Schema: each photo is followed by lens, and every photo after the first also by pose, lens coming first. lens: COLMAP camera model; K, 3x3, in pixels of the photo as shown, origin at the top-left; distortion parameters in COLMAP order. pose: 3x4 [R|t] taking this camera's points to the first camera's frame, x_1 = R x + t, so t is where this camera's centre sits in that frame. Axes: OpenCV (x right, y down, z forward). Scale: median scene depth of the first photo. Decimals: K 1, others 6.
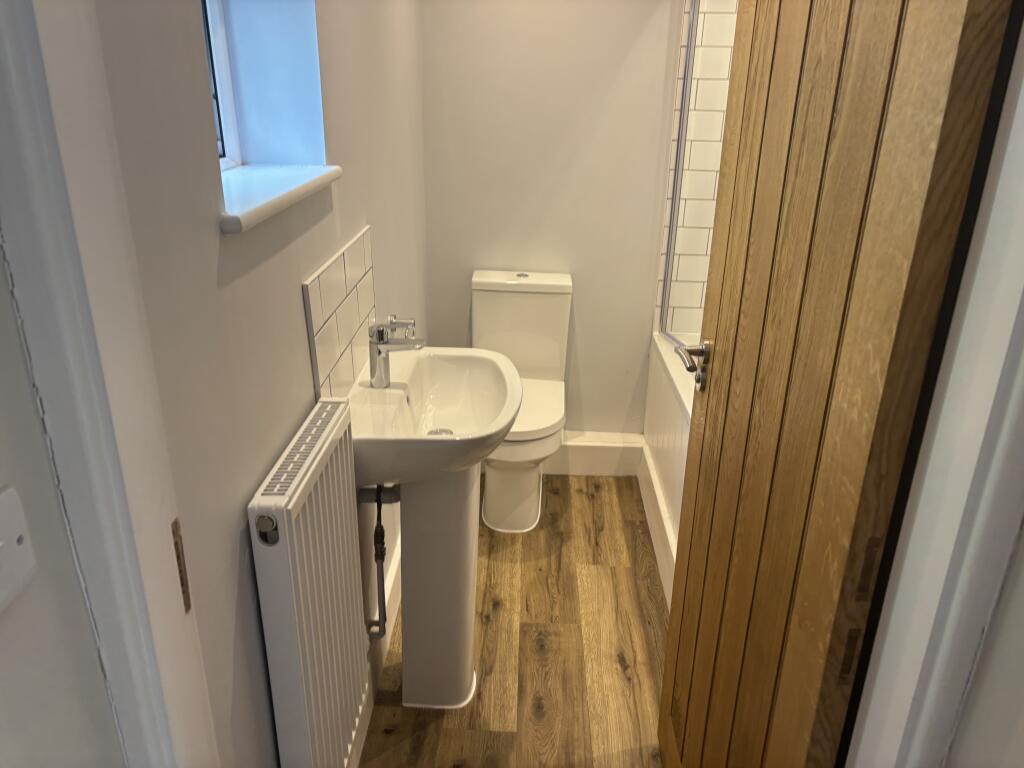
lens RADIAL K [[766.3, 0, 513.3], [0, 766.3, 387.2], [0, 0, 1]] dist [0.005847, -0.002465]
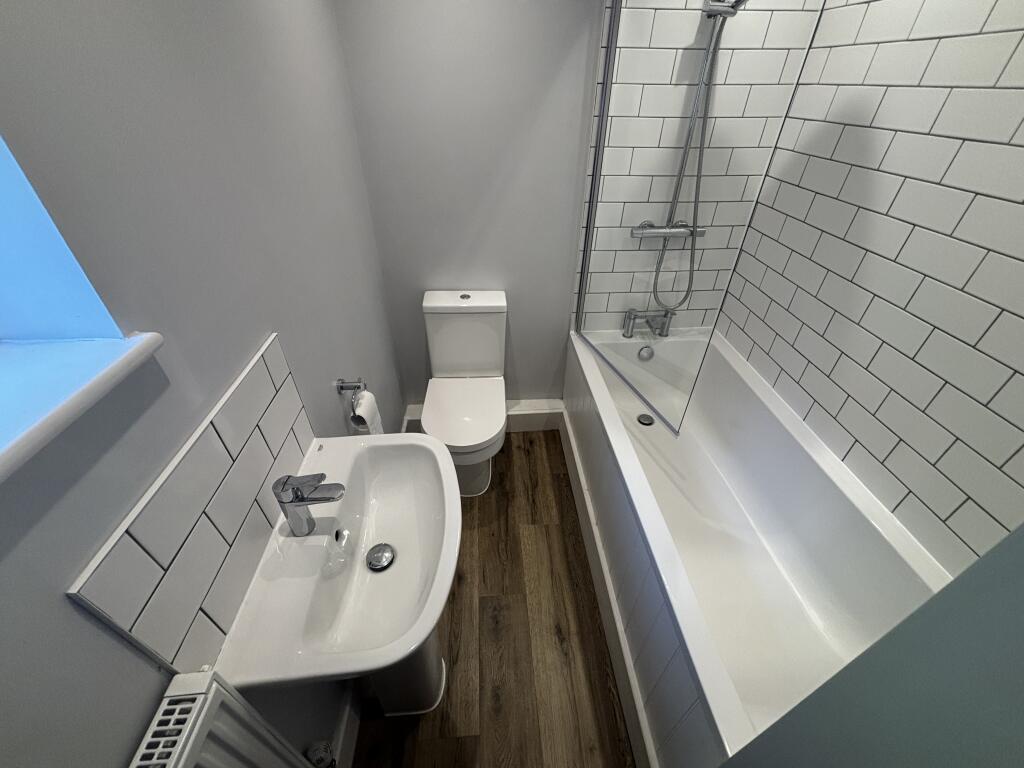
lens RADIAL K [[411.0, 0, 511.5], [0, 411.0, 380.6], [0, 0, 1]] dist [0.002619, 0.000177]
pose [[0.995459, -0.063846, 0.070601, 0.033339], [0.045018, 0.969283, 0.241793, -0.188496], [-0.083870, -0.237517, 0.967756, 0.362141]]
